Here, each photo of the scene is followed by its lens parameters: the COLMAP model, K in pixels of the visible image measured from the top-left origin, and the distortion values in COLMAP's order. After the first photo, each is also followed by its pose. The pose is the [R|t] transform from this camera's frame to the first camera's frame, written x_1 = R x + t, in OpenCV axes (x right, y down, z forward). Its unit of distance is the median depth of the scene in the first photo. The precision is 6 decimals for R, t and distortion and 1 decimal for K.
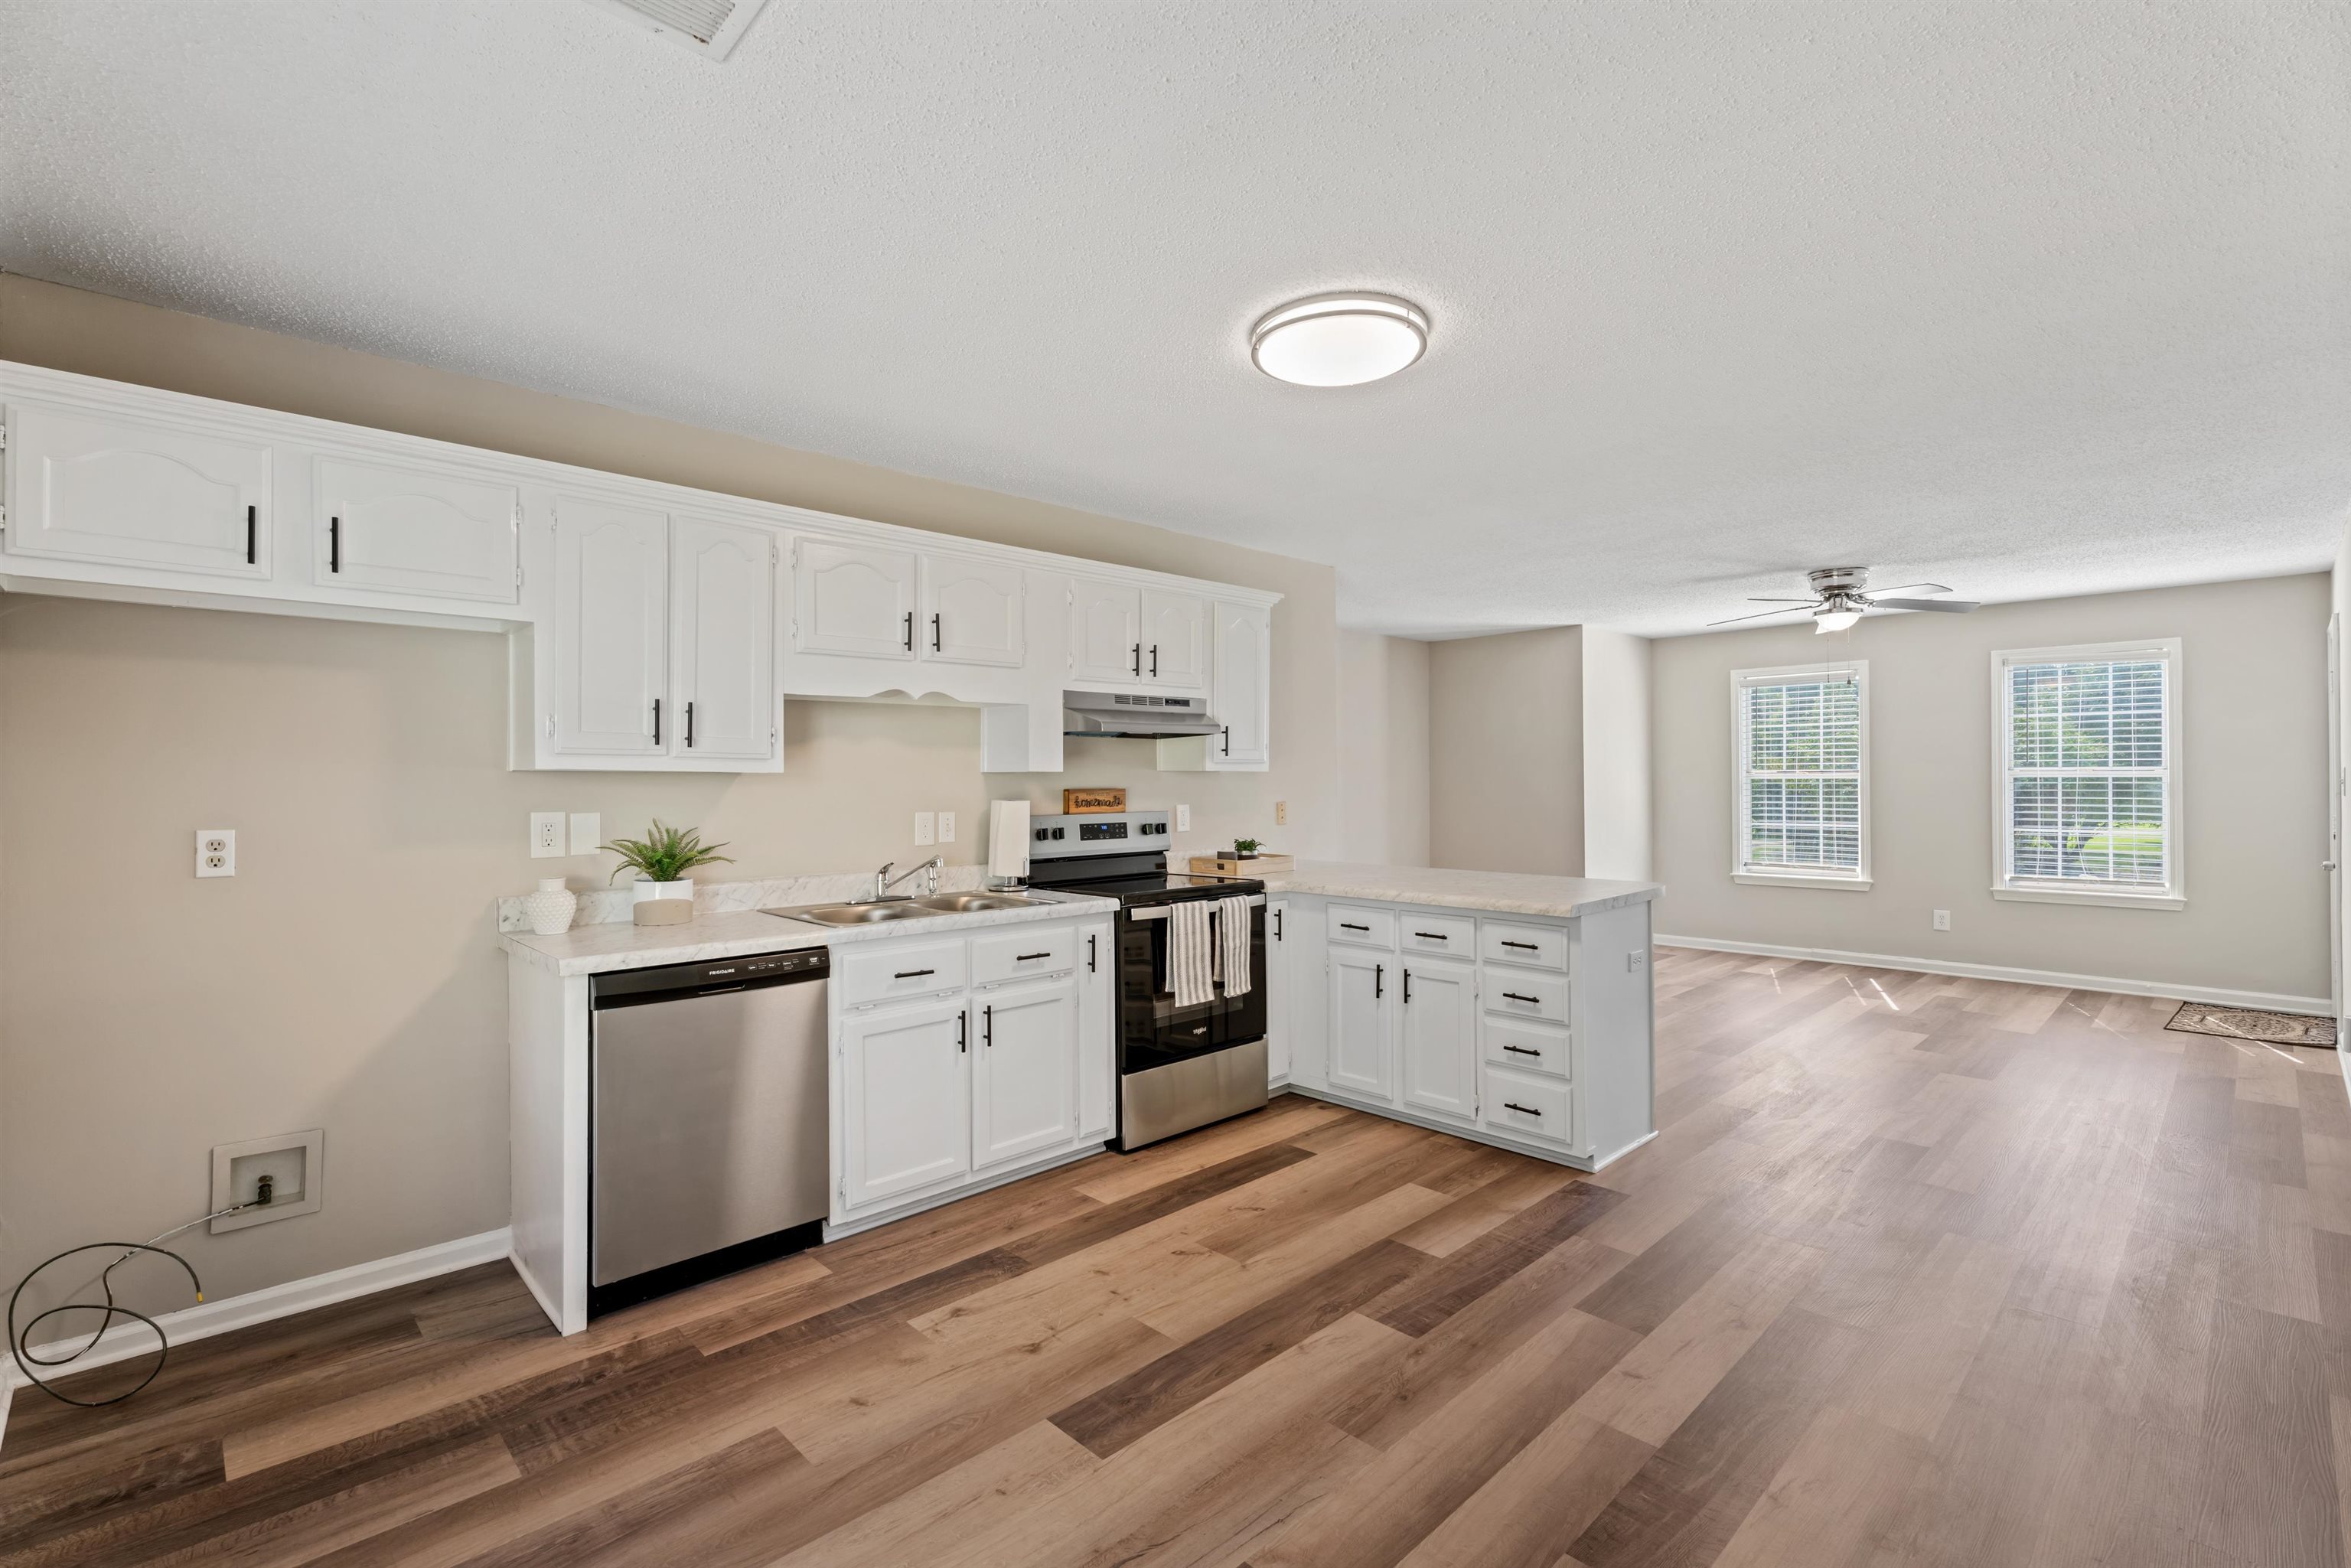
lens RADIAL K [[1046.0, 0, 1184.6], [0, 1046.0, 766.8], [0, 0, 1]] dist [-0.003138, 0.001122]
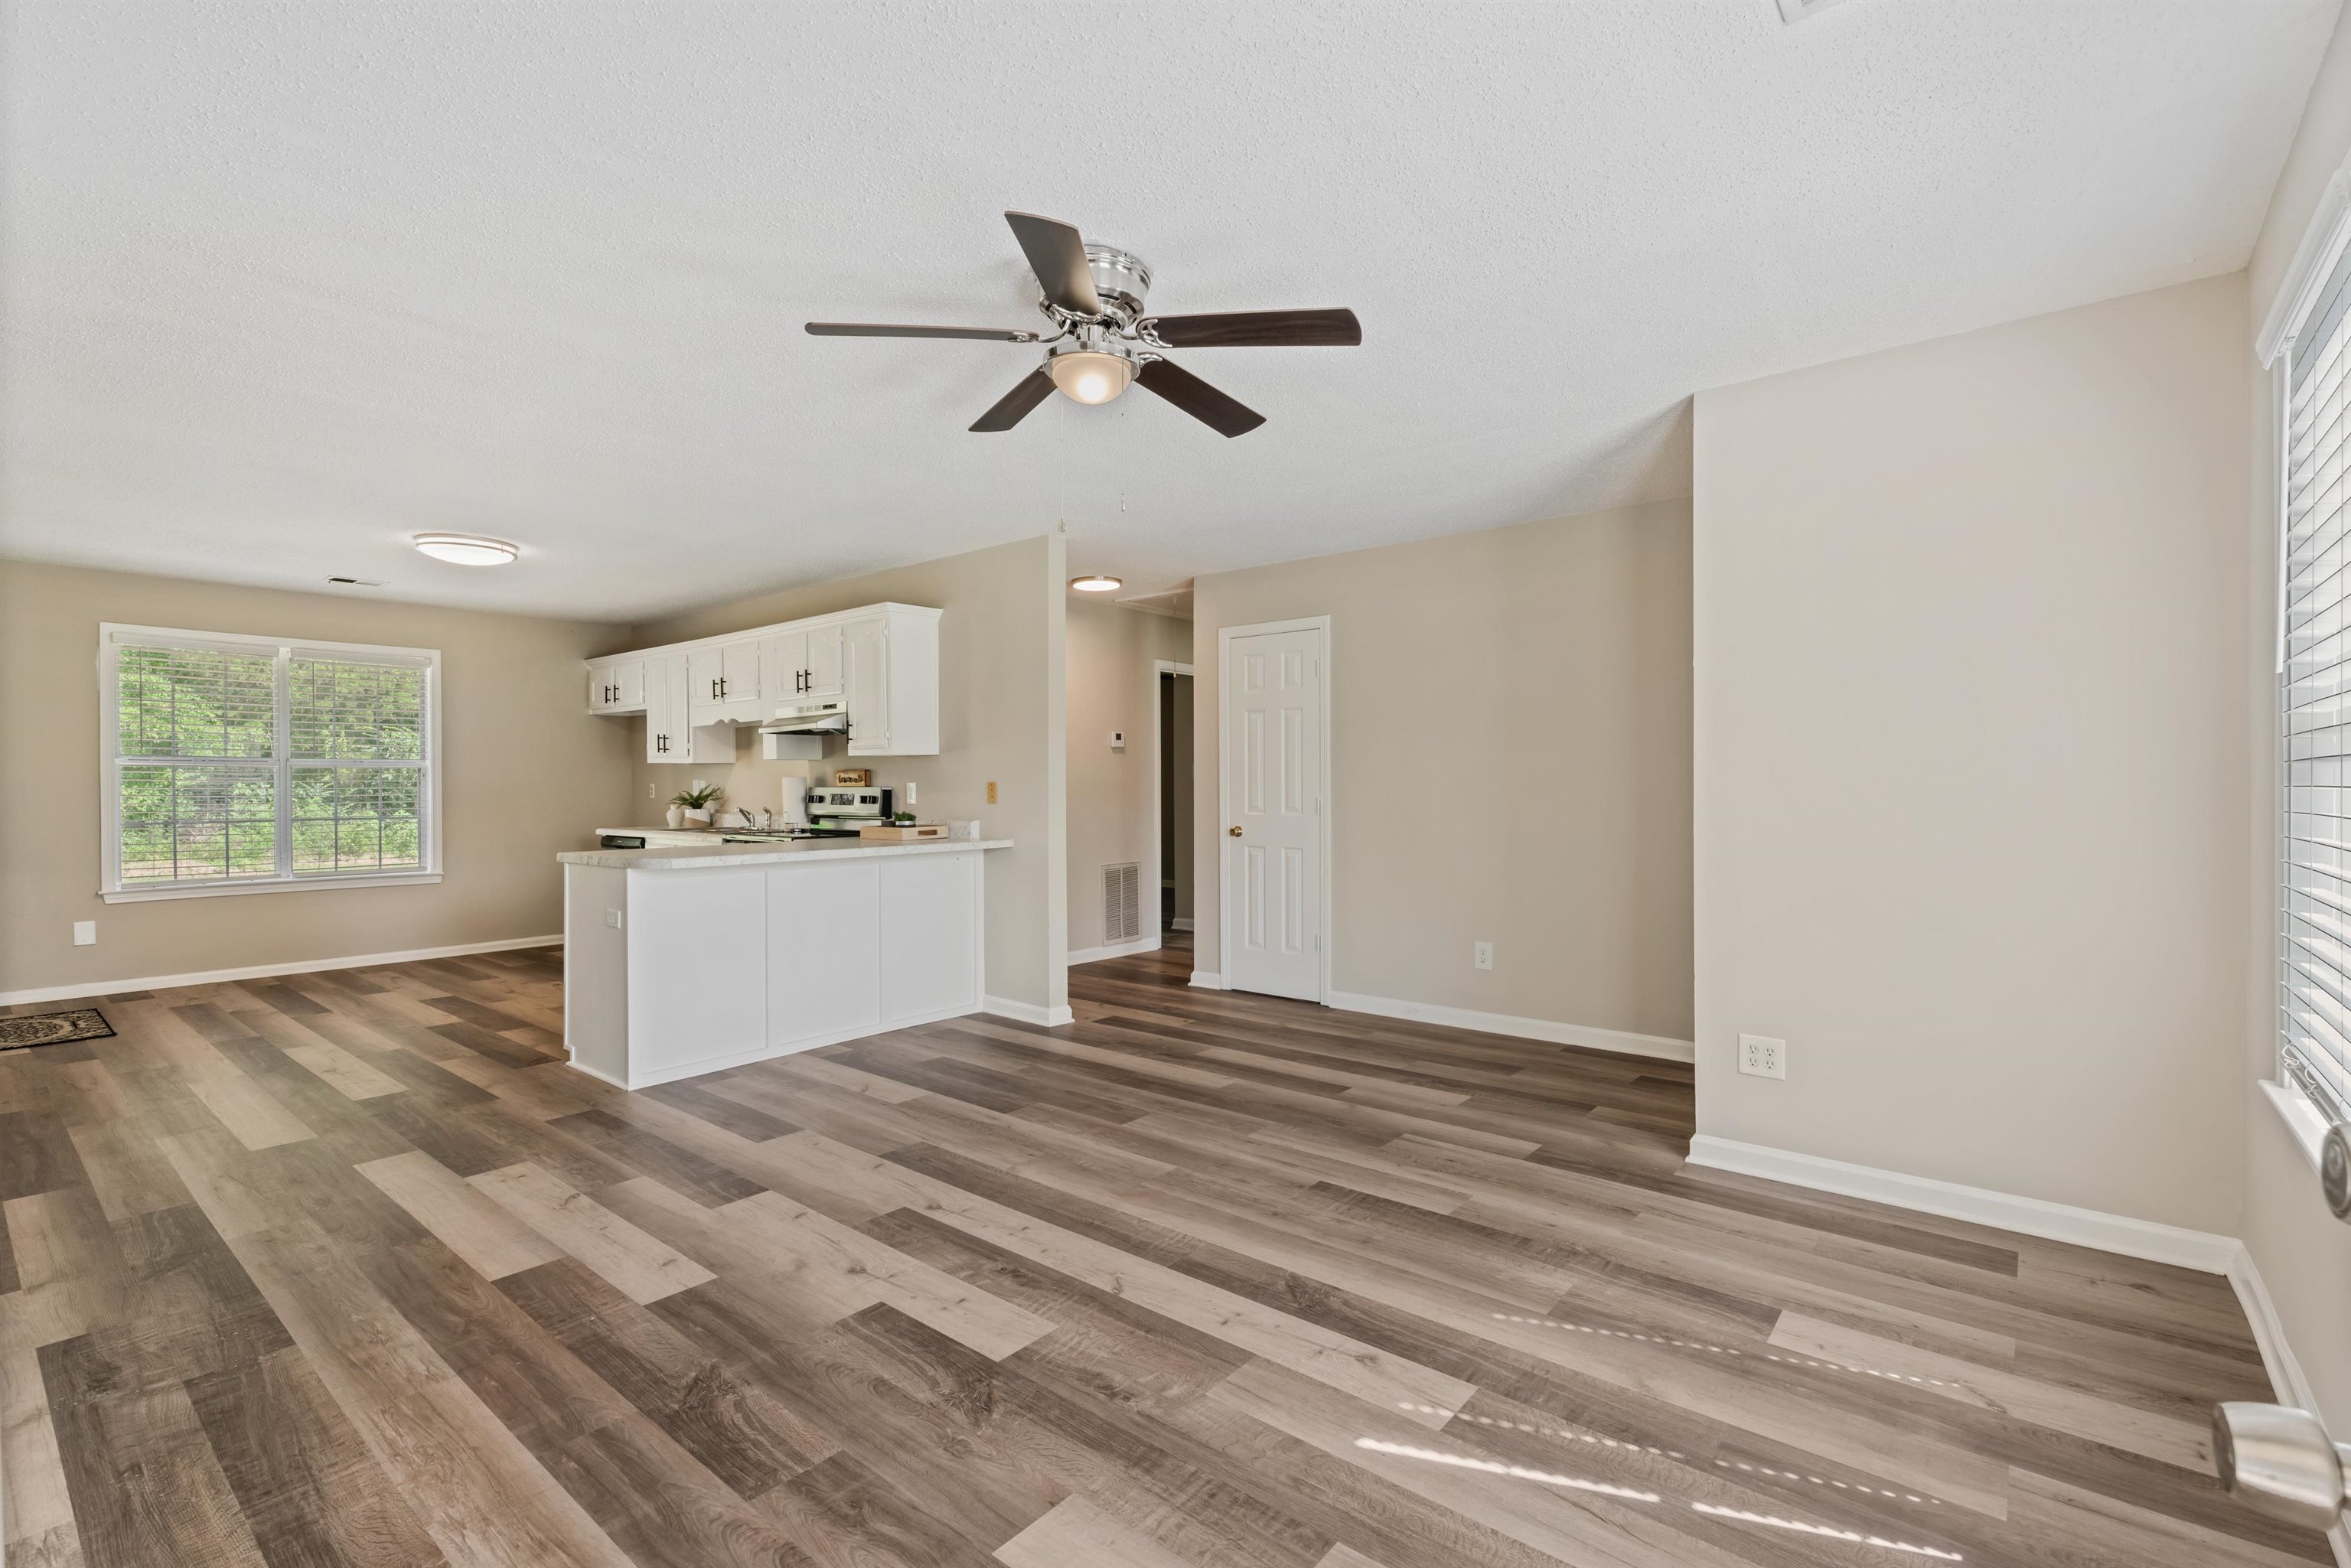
lens RADIAL K [[1046.0, 0, 1172.1], [0, 1046.0, 799.1], [0, 0, 1]] dist [-0.003138, 0.001122]
pose [[0.085280, 0.015854, -0.996231, 1.718331], [0.015414, 0.999733, 0.017229, 0.049514], [0.996238, -0.016825, 0.085013, 1.580305]]
